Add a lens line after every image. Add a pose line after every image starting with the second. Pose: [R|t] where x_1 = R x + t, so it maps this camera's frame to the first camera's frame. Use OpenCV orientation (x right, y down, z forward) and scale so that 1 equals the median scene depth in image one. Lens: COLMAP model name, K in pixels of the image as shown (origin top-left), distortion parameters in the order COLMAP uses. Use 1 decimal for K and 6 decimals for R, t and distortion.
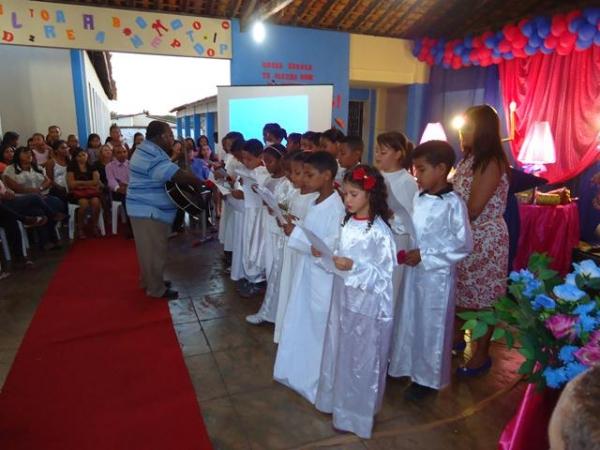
lens RADIAL K [[442.0, 0, 299.2], [0, 442.0, 225.0], [0, 0, 1]] dist [-0.000966, -0.000254]
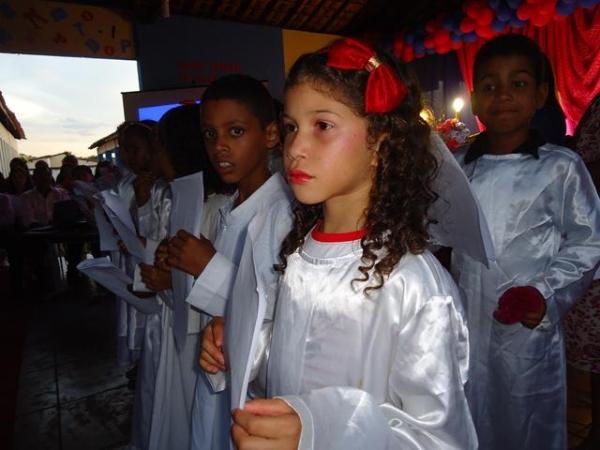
lens RADIAL K [[442.0, 0, 298.9], [0, 442.0, 223.1], [0, 0, 1]] dist [-0.000966, -0.000254]
pose [[0.987546, -0.082630, 0.133888, 0.002990], [0.092310, 0.993421, -0.067775, -0.000733], [-0.127407, 0.079290, 0.988676, 0.212867]]
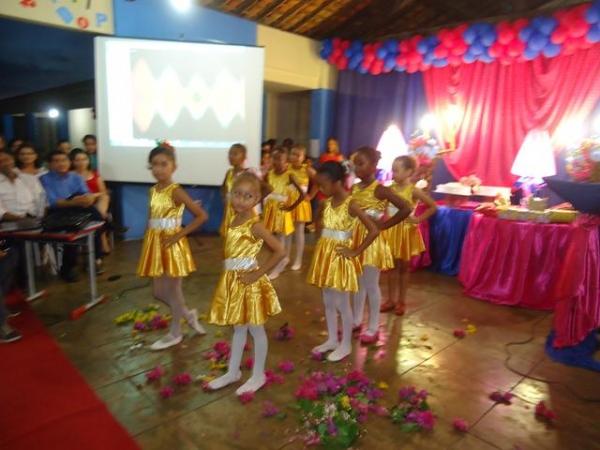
lens RADIAL K [[442.0, 0, 298.6], [0, 442.0, 226.1], [0, 0, 1]] dist [-0.000966, -0.000254]
pose [[0.925508, -0.046887, 0.375815, -0.167891], [0.056018, 0.998340, -0.013400, -0.035713], [-0.374562, 0.033454, 0.926598, 0.231728]]
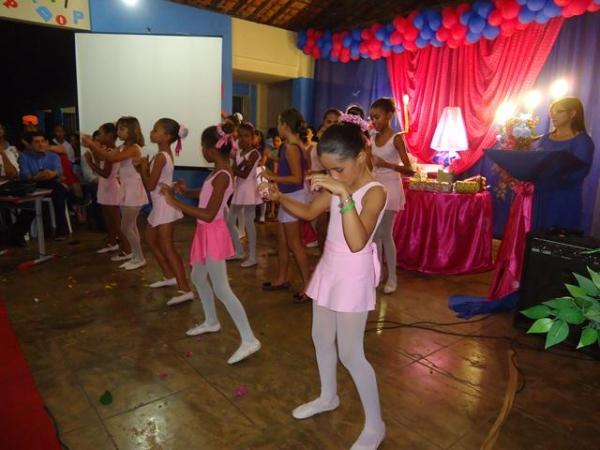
lens RADIAL K [[442.0, 0, 301.2], [0, 442.0, 223.1], [0, 0, 1]] dist [-0.000966, -0.000254]
pose [[0.952924, -0.041649, 0.300334, -0.043299], [0.048803, 0.998675, -0.016354, 0.011044], [-0.299255, 0.030241, 0.953694, 0.125466]]
